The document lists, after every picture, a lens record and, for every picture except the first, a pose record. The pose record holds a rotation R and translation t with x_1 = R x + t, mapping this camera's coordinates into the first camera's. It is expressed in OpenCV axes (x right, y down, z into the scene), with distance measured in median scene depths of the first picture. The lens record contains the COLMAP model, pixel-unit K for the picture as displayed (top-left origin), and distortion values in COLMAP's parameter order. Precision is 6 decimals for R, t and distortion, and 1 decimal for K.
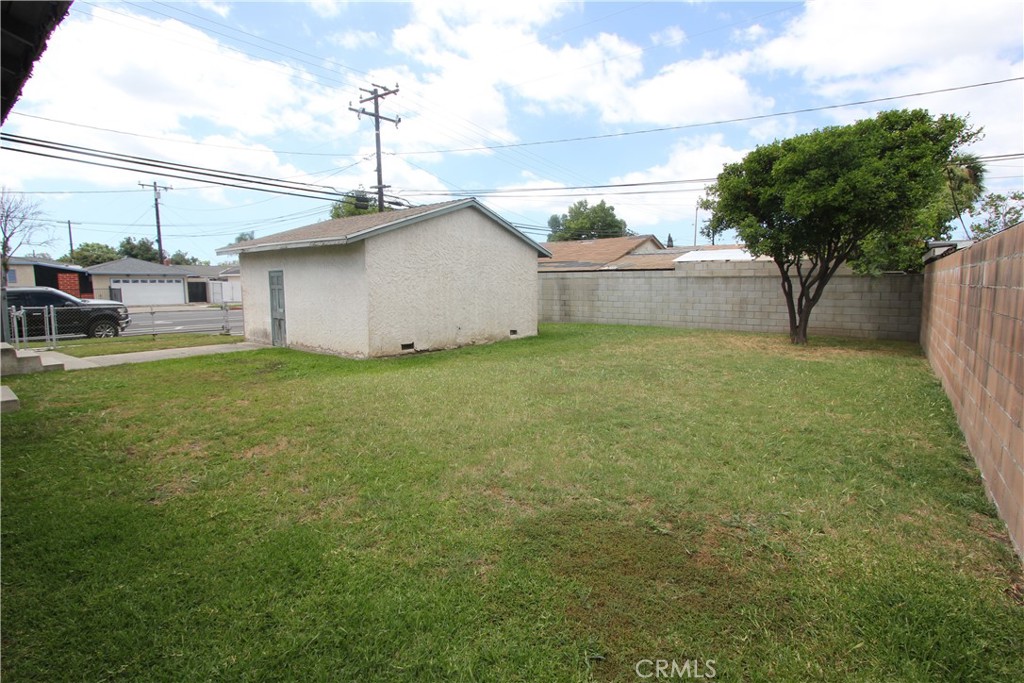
lens RADIAL K [[471.1, 0, 506.3], [0, 471.1, 344.3], [0, 0, 1]] dist [-0.018047, 0.001049]
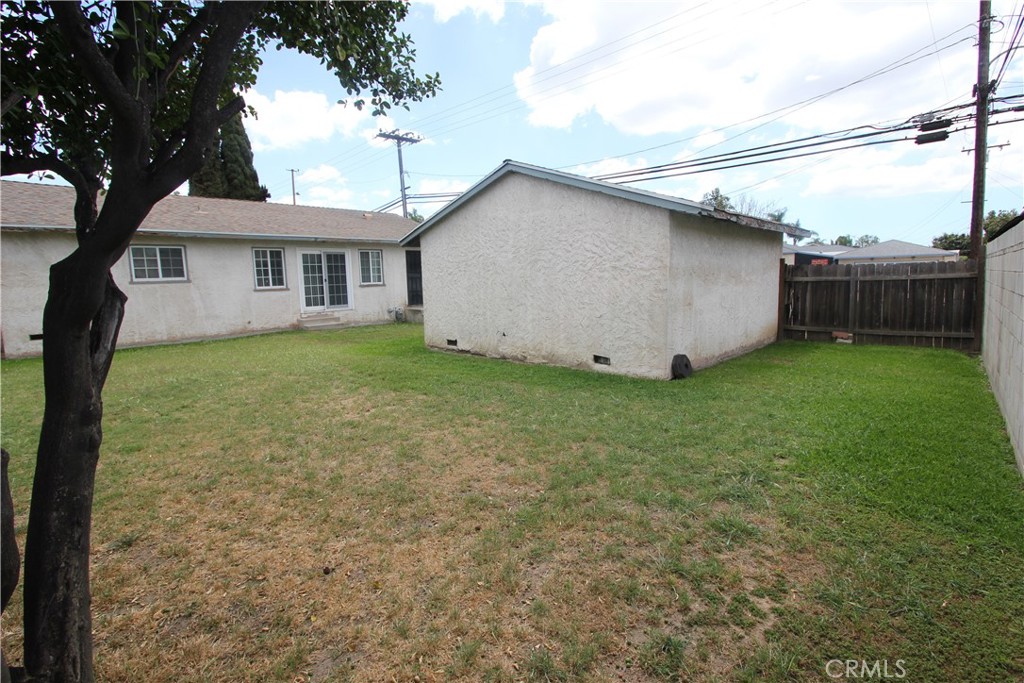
lens RADIAL K [[471.1, 0, 512.8], [0, 471.1, 332.5], [0, 0, 1]] dist [-0.018047, 0.001049]
pose [[-0.071592, 0.121175, -0.990046, 0.672844], [-0.104876, 0.986176, 0.128285, -0.139034], [0.991905, 0.113016, -0.057895, 1.058969]]
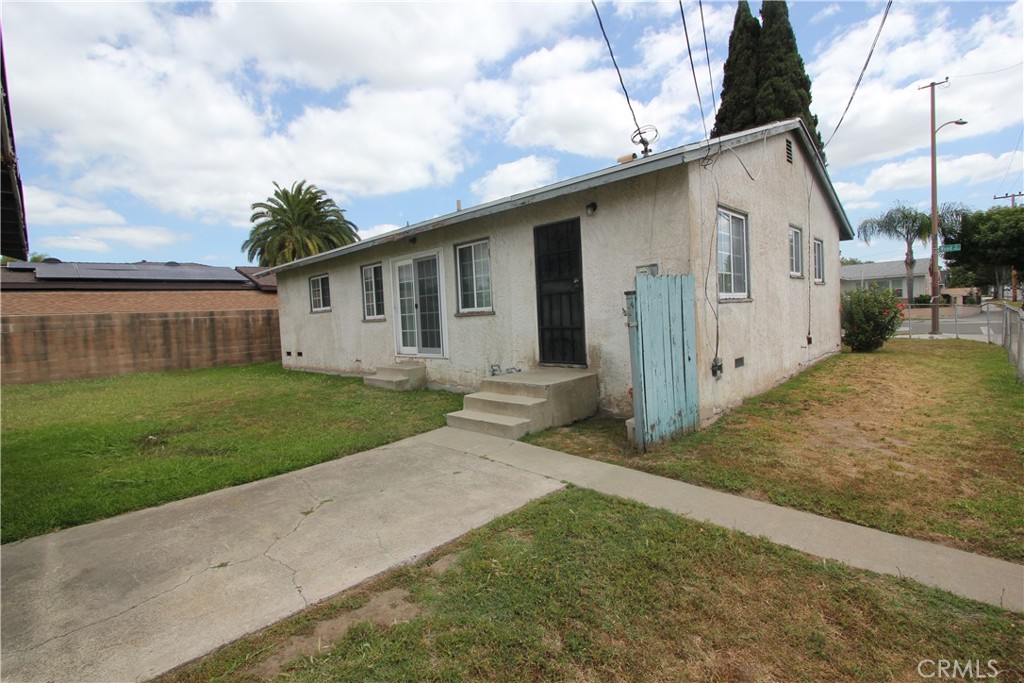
lens RADIAL K [[471.1, 0, 521.3], [0, 471.1, 336.3], [0, 0, 1]] dist [-0.018047, 0.001049]
pose [[-0.995479, 0.048848, 0.081453, -0.829689], [0.062649, 0.982293, 0.176564, -0.139283], [-0.071386, 0.180869, -0.980913, 1.226896]]
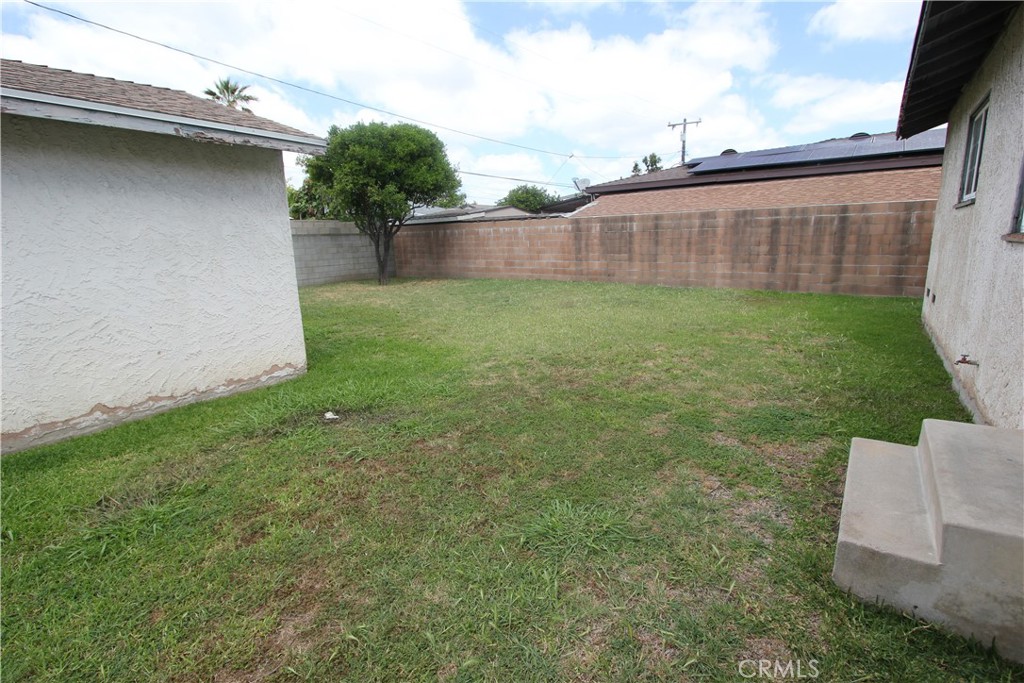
lens RADIAL K [[471.1, 0, 514.2], [0, 471.1, 347.1], [0, 0, 1]] dist [-0.018047, 0.001049]
pose [[-0.035415, -0.221005, 0.974630, -0.707562], [0.156705, 0.961949, 0.223824, -0.068559], [-0.987010, 0.160656, 0.000565, 0.626907]]
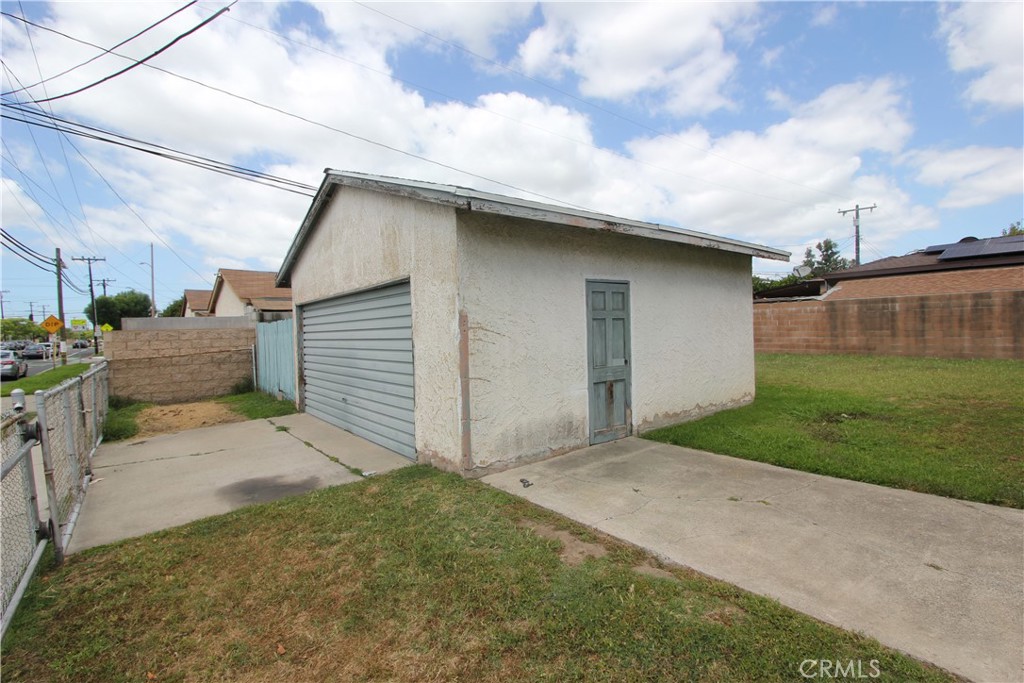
lens RADIAL K [[471.1, 0, 510.2], [0, 471.1, 337.6], [0, 0, 1]] dist [-0.018047, 0.001049]
pose [[0.210085, -0.022213, 0.977431, -1.000685], [0.155267, 0.987812, -0.010924, -0.112320], [-0.965275, 0.154058, 0.210973, 1.026958]]
